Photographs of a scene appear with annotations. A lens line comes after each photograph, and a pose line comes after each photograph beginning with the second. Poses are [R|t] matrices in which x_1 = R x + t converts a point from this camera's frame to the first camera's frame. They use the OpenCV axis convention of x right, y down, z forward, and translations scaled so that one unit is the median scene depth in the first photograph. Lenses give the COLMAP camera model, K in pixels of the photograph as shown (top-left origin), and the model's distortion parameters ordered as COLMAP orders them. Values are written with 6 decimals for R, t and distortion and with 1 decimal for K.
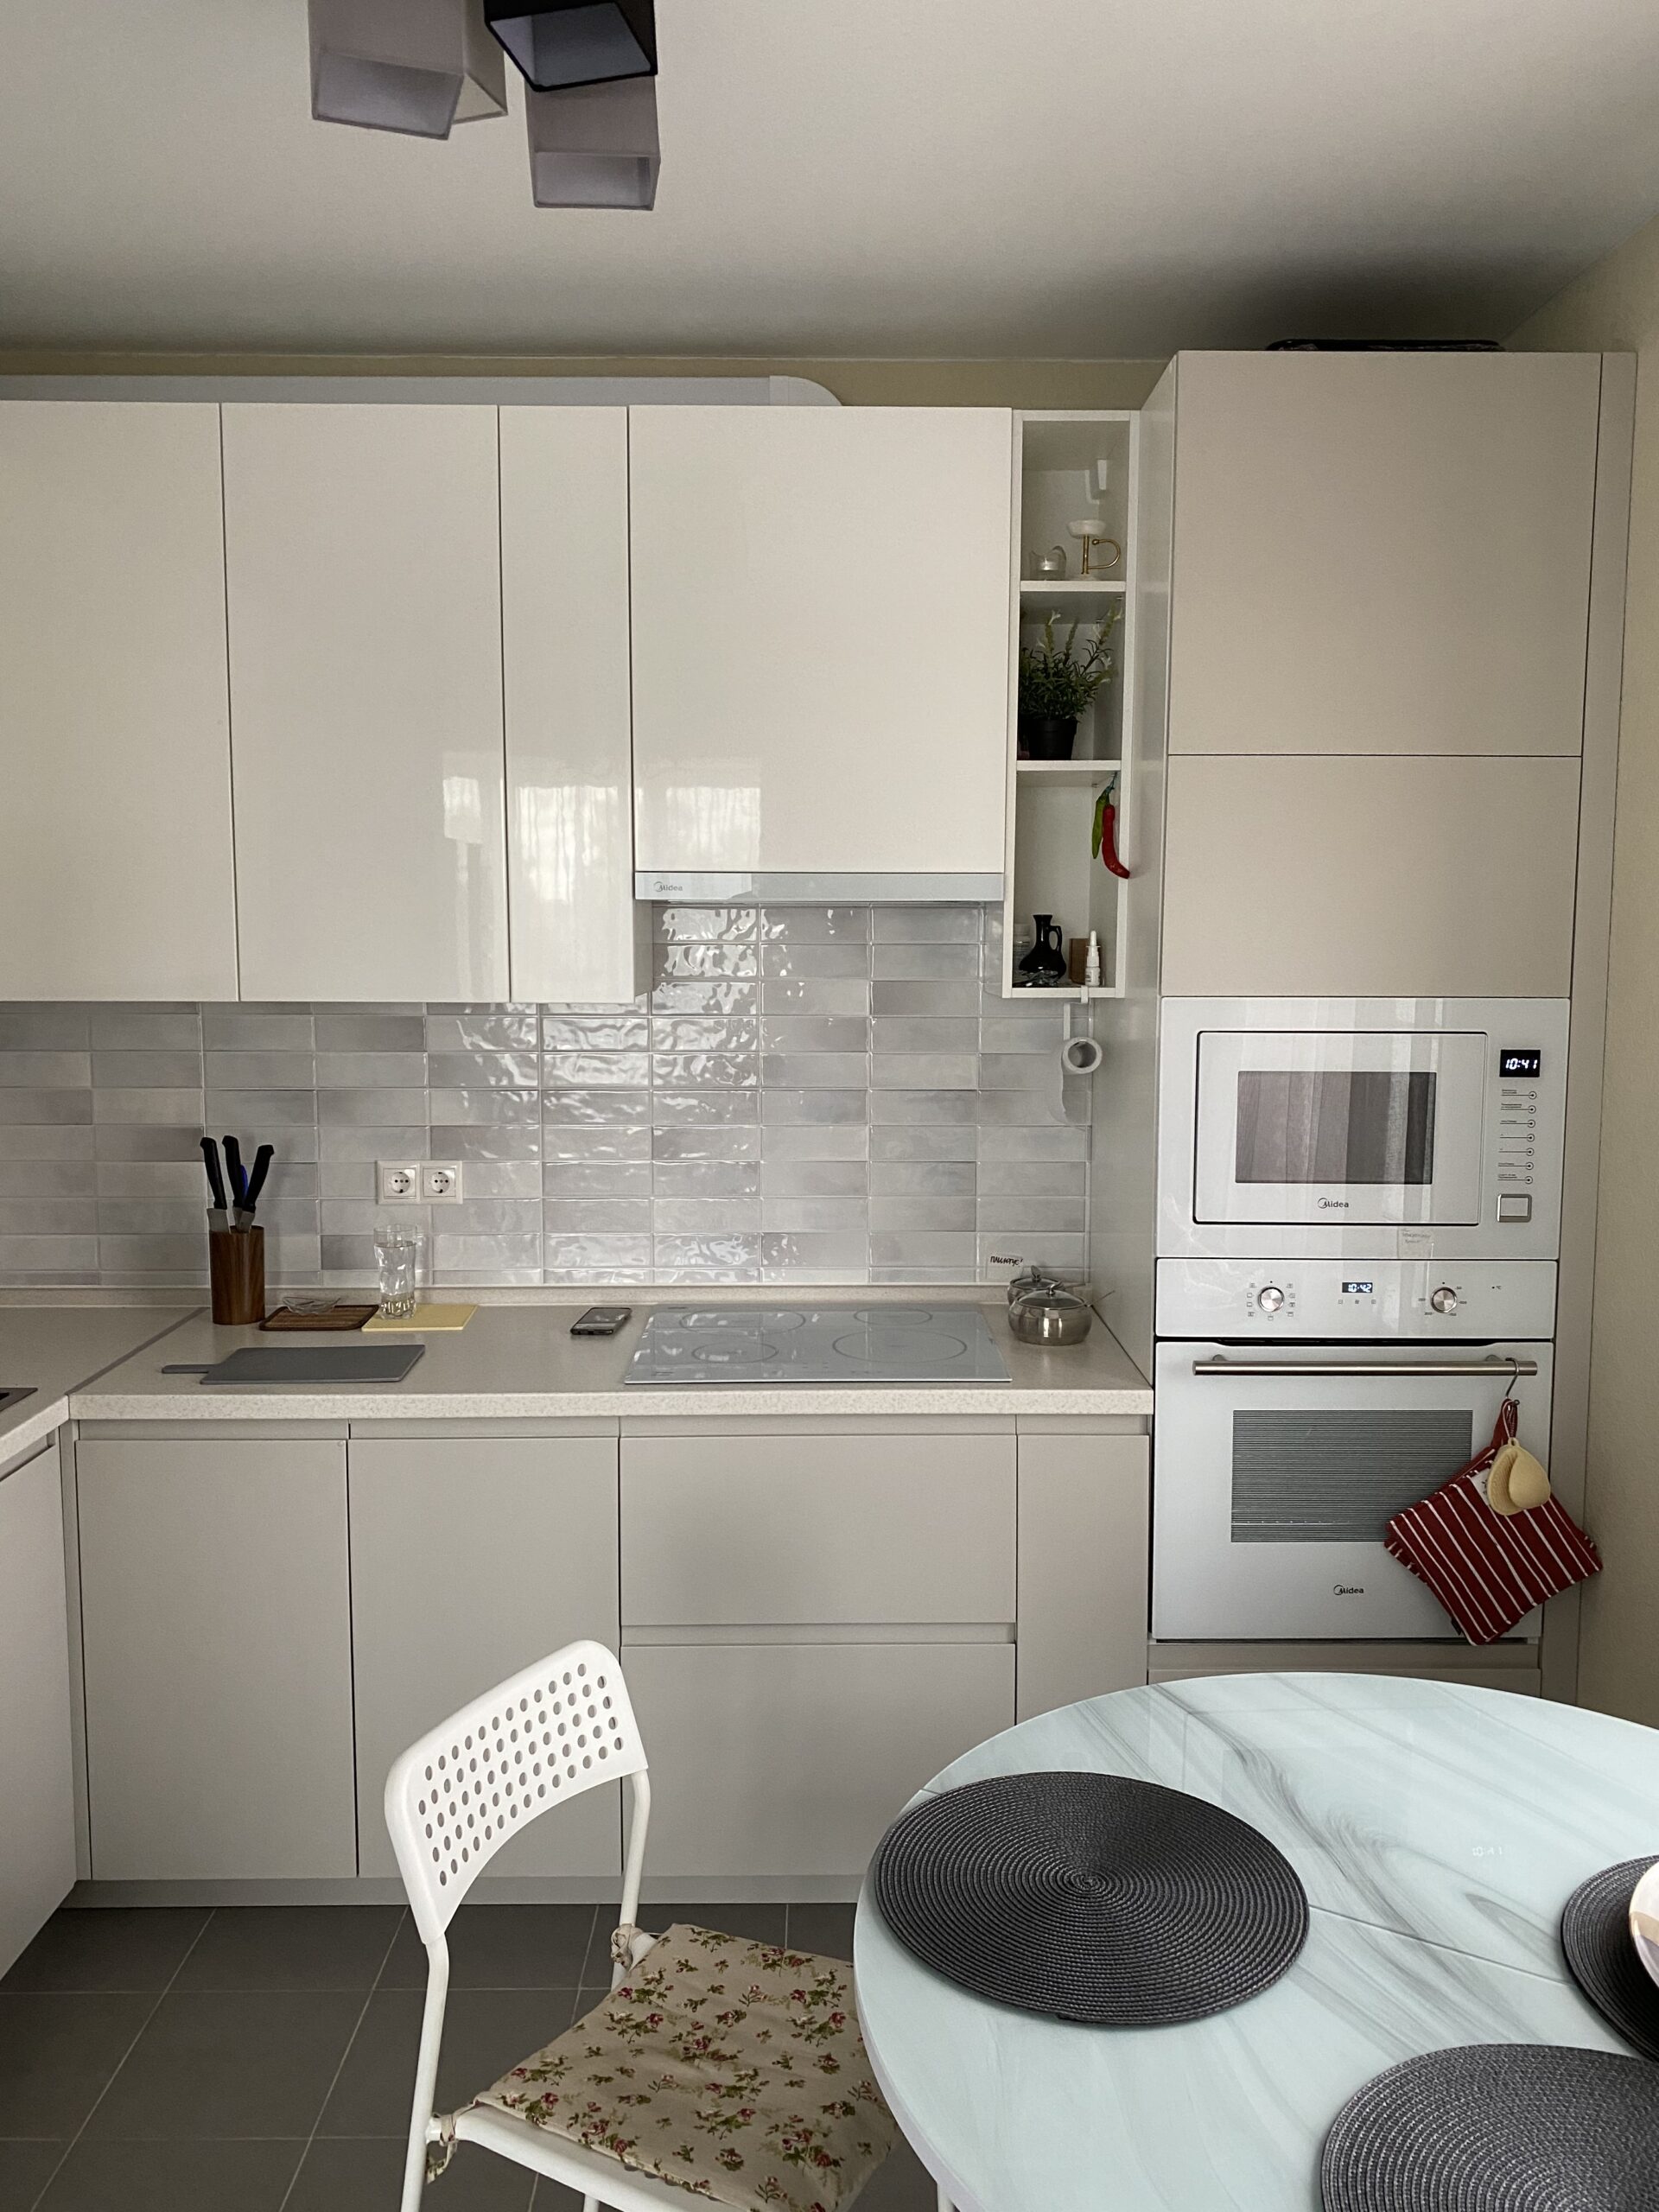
lens RADIAL K [[1701.5, 0, 829.5], [0, 1701.5, 1106.0], [0, 0, 1]] dist [0.075149, -0.056585]
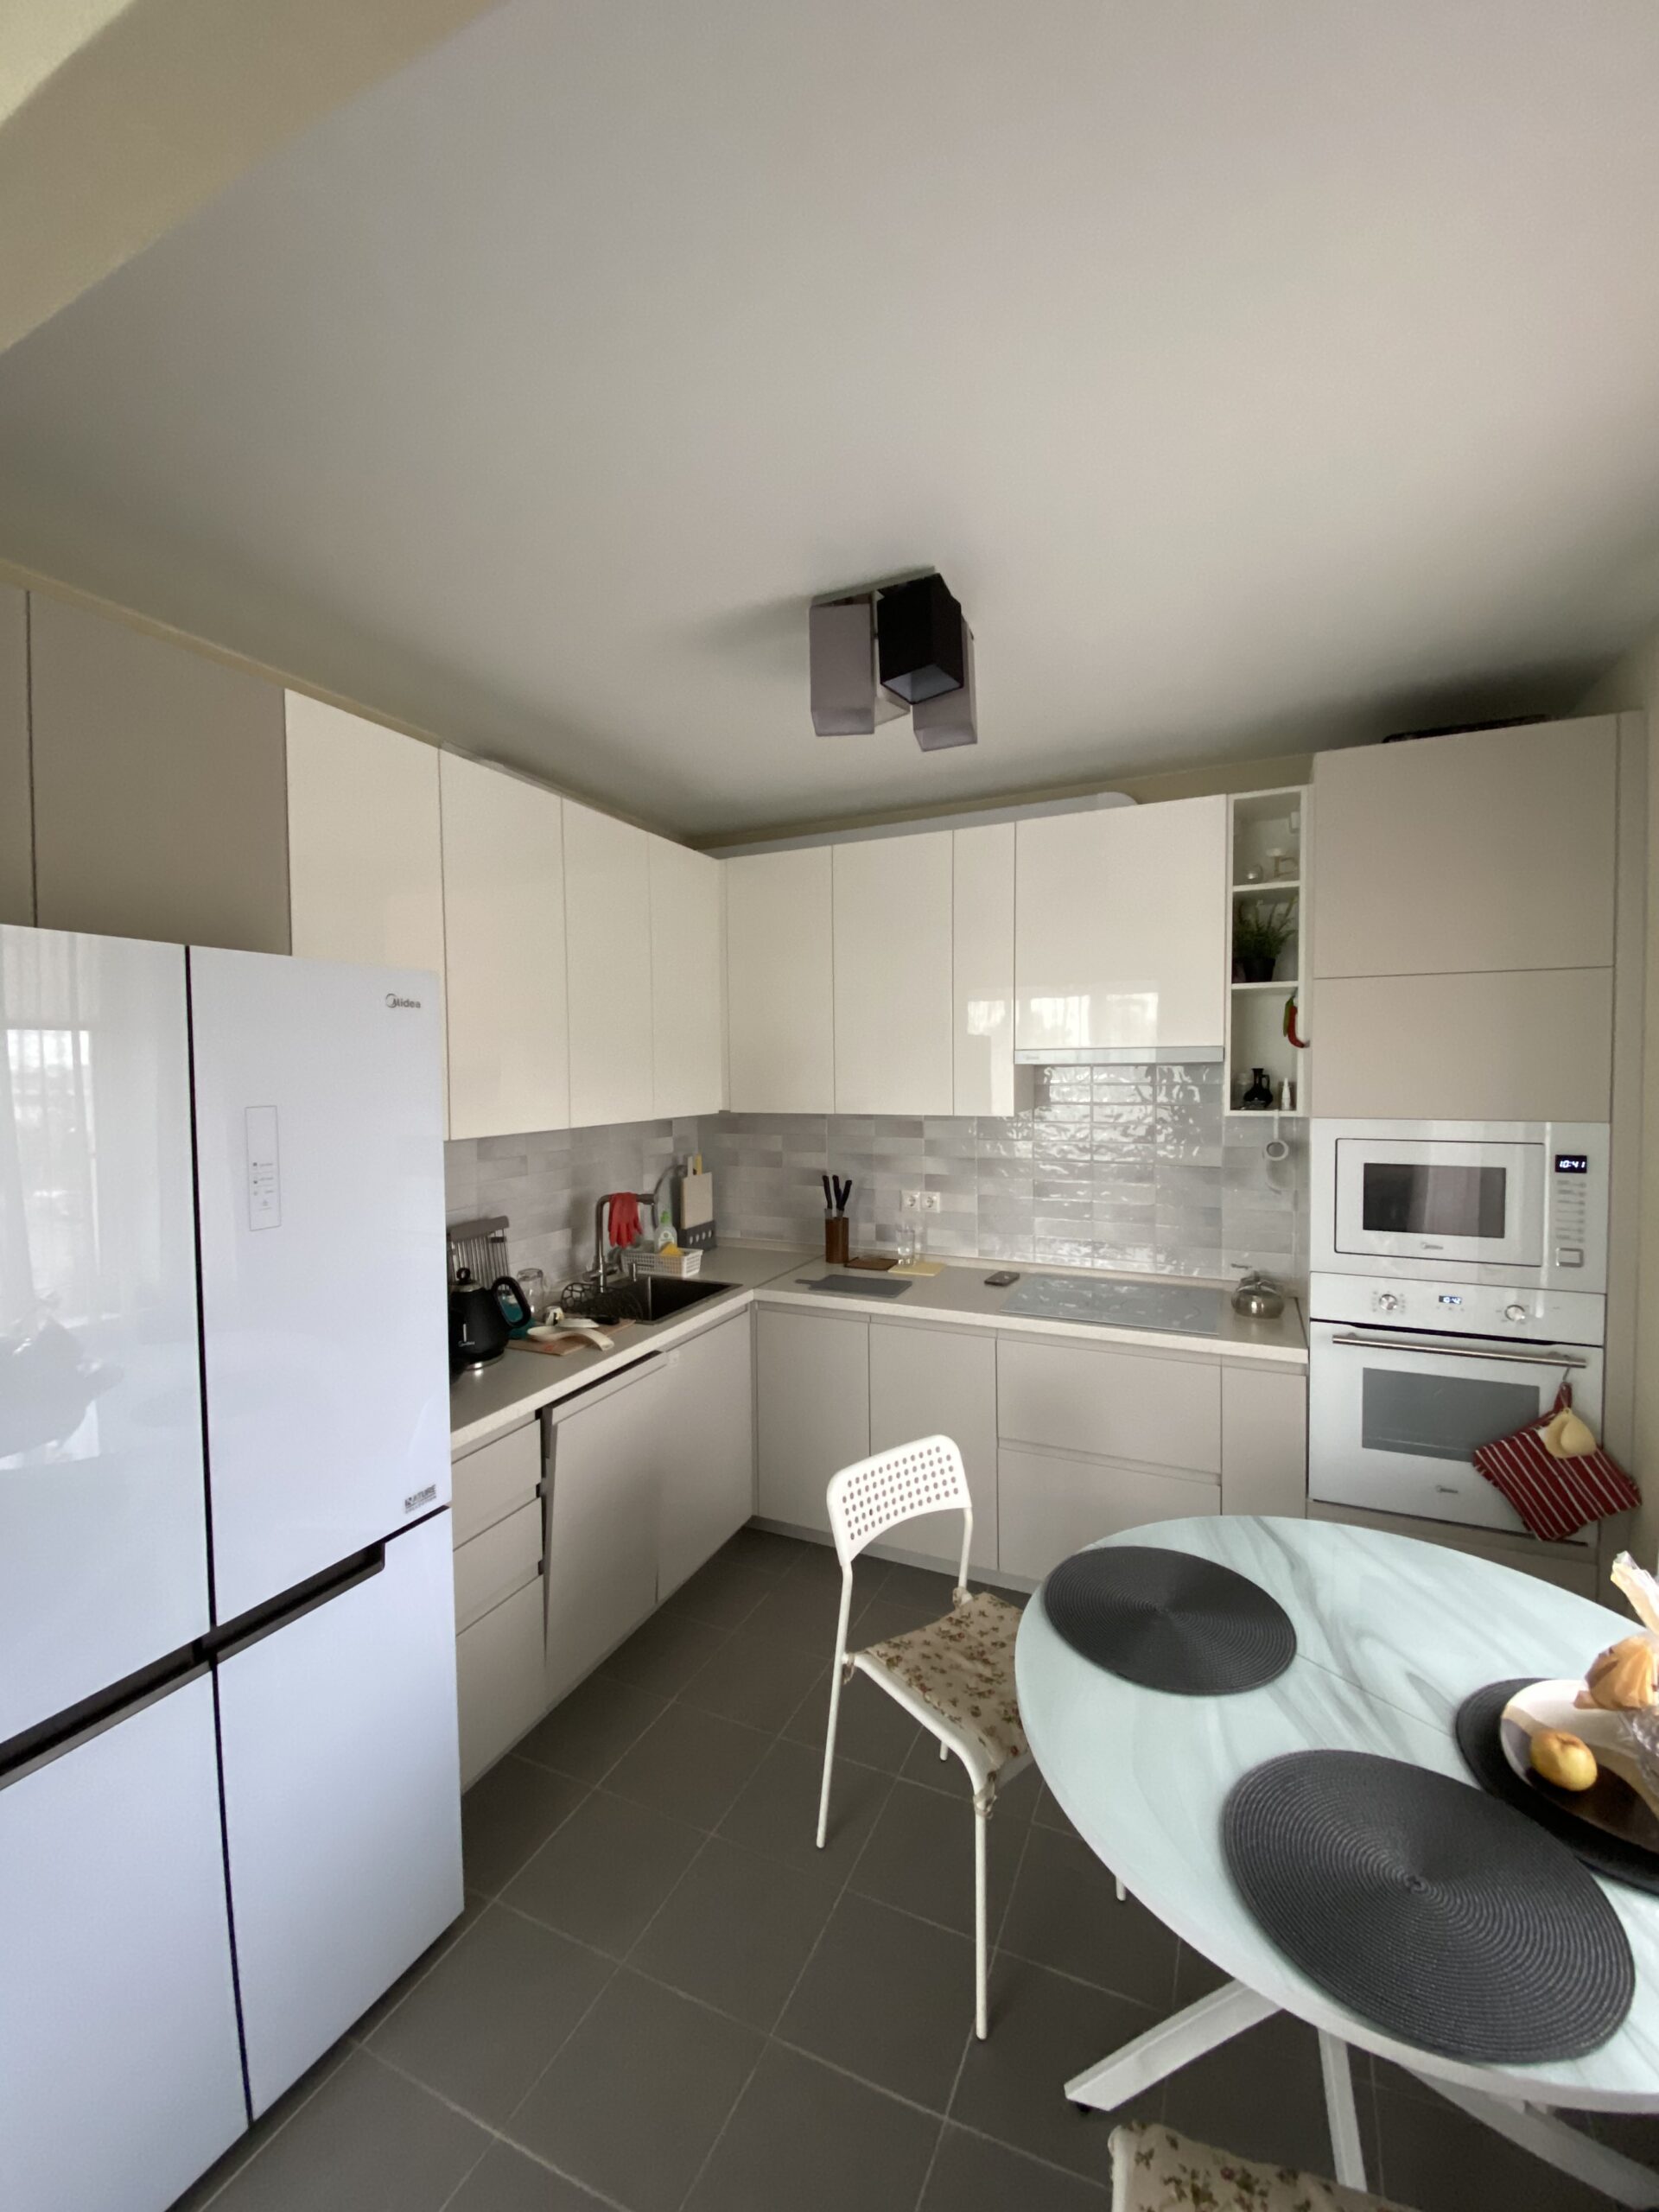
lens RADIAL K [[895.6, 0, 832.4], [0, 895.6, 1104.6], [0, 0, 1]] dist [0.049850, -0.031191]
pose [[0.908348, 0.008481, -0.418128, 0.135309], [-0.036229, 0.997632, -0.058469, -0.005645], [0.416642, 0.068259, 0.906504, -0.025845]]
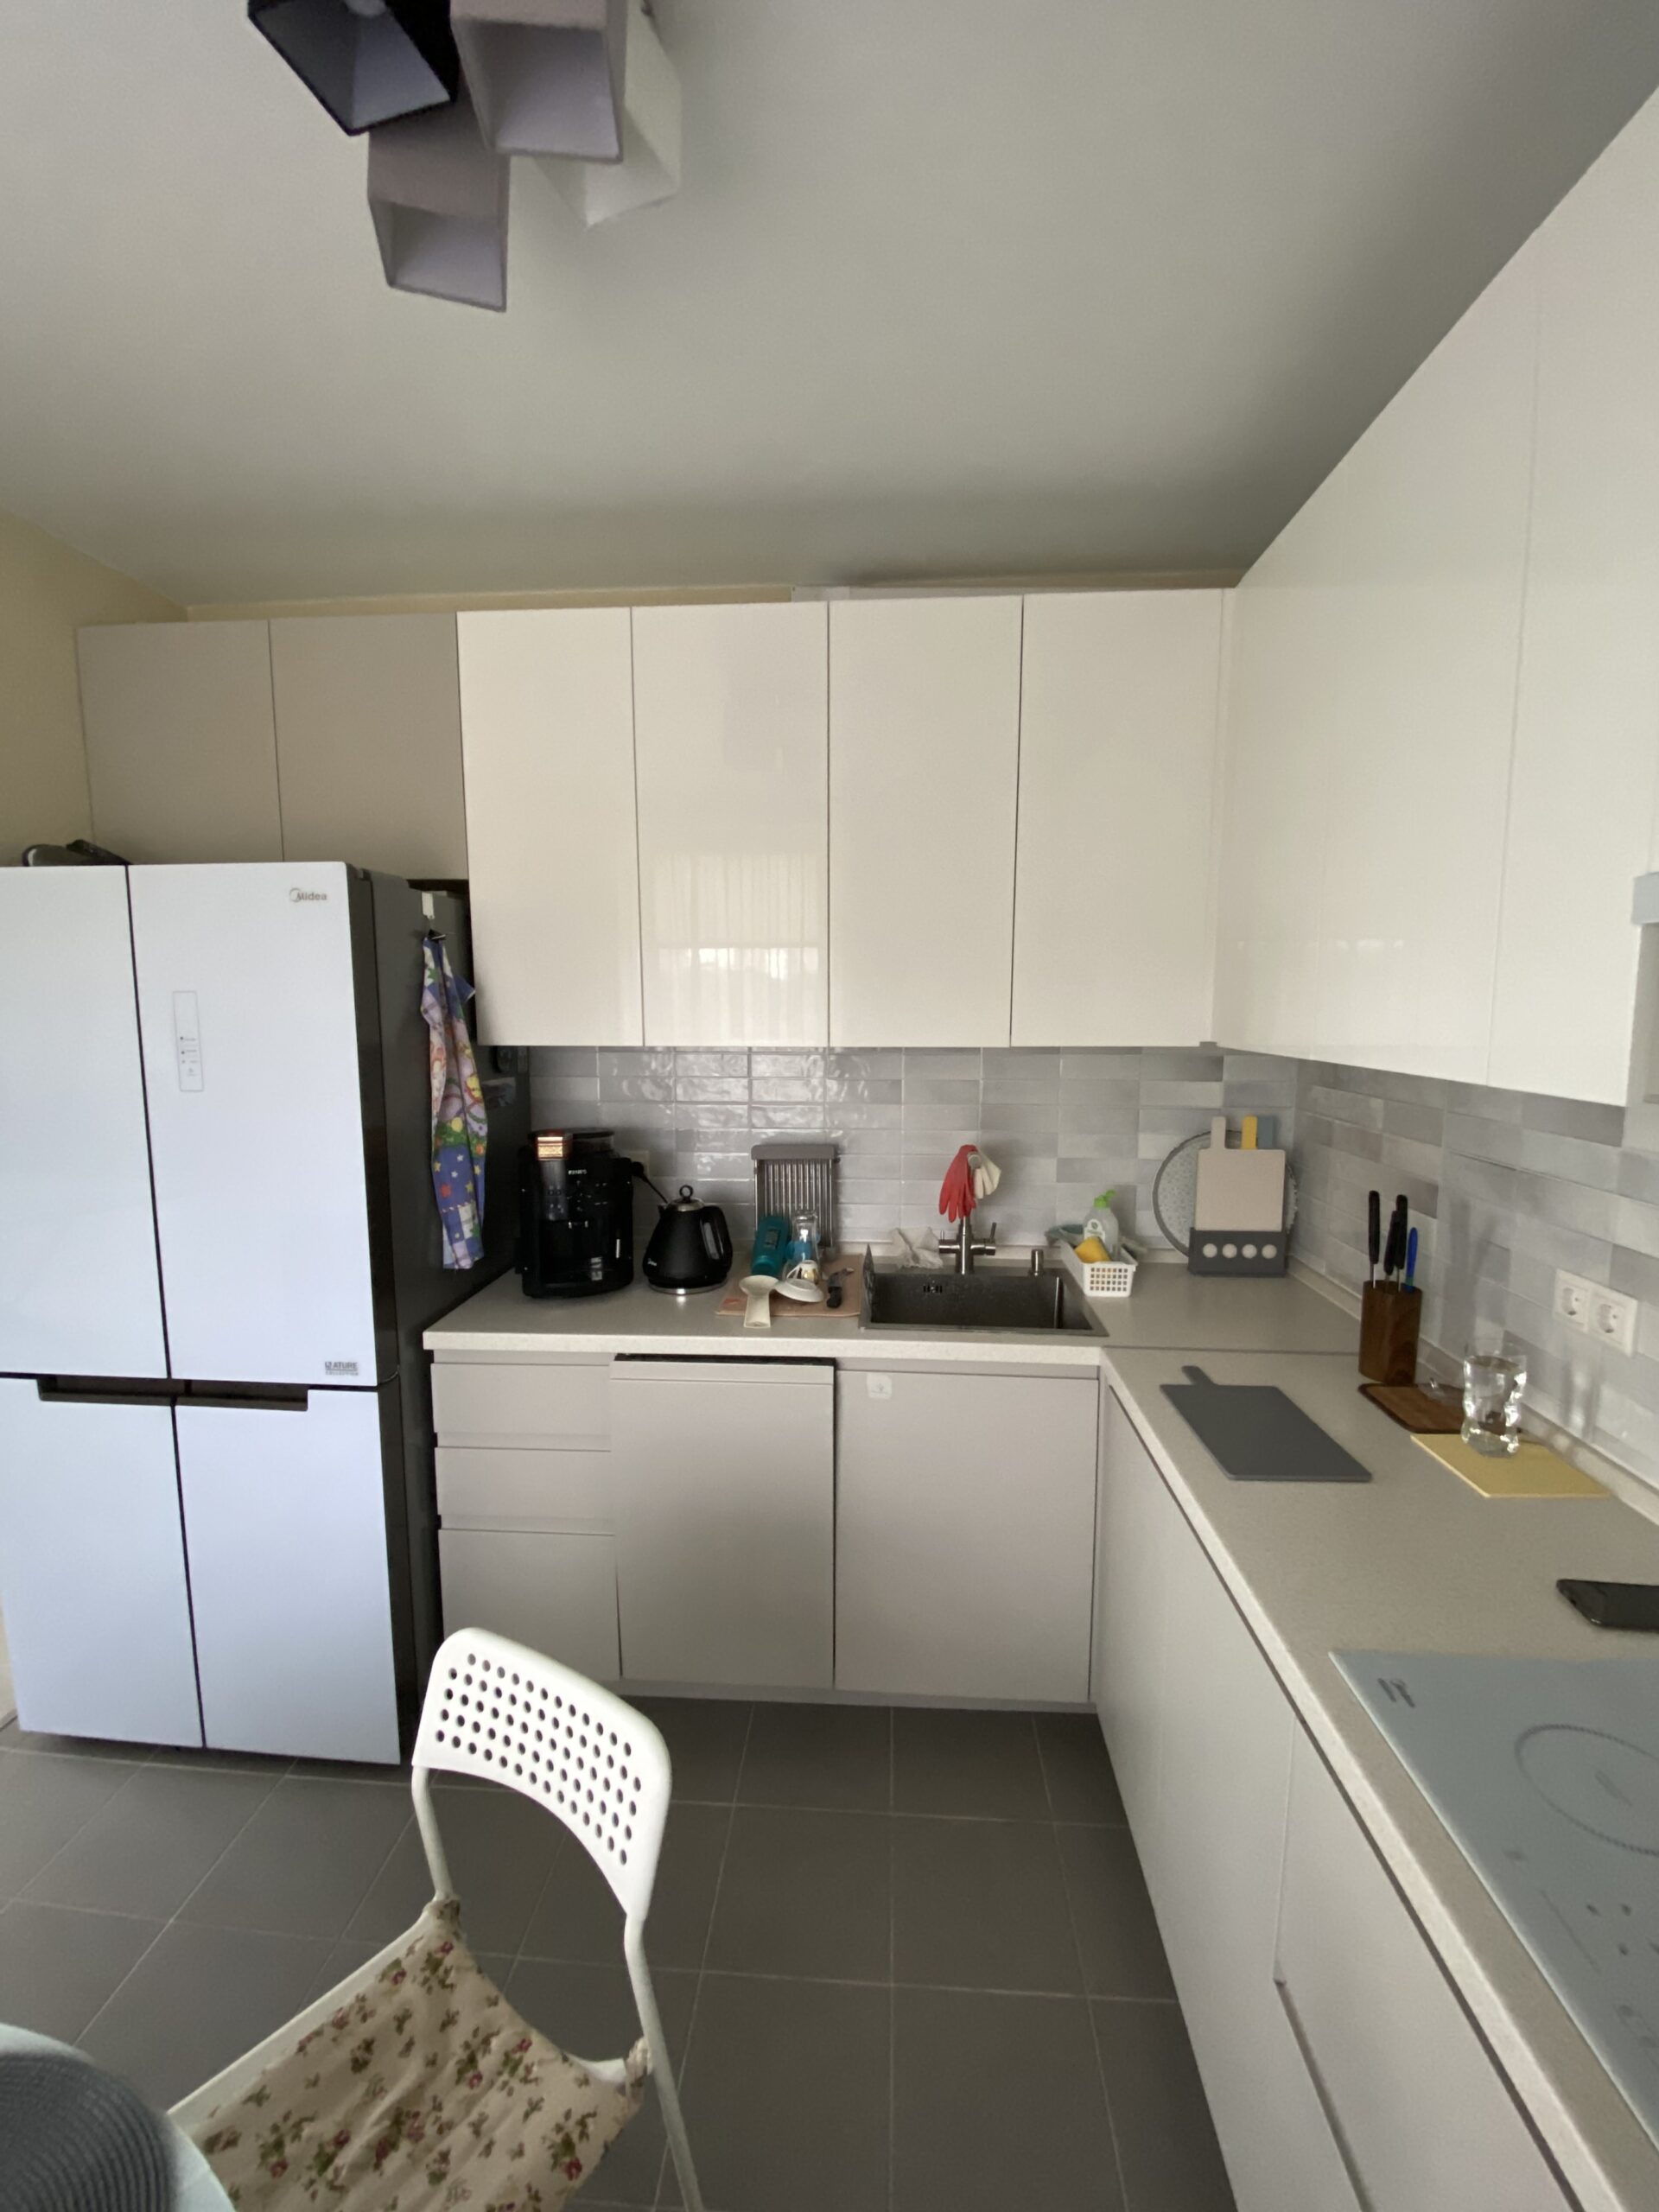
lens RADIAL K [[895.6, 0, 832.4], [0, 895.6, 1104.6], [0, 0, 1]] dist [0.049850, -0.031191]
pose [[-0.071234, 0.118955, -0.990341, 0.231732], [-0.110482, 0.985813, 0.126358, -0.076900], [0.991322, 0.118416, -0.057081, 0.817237]]
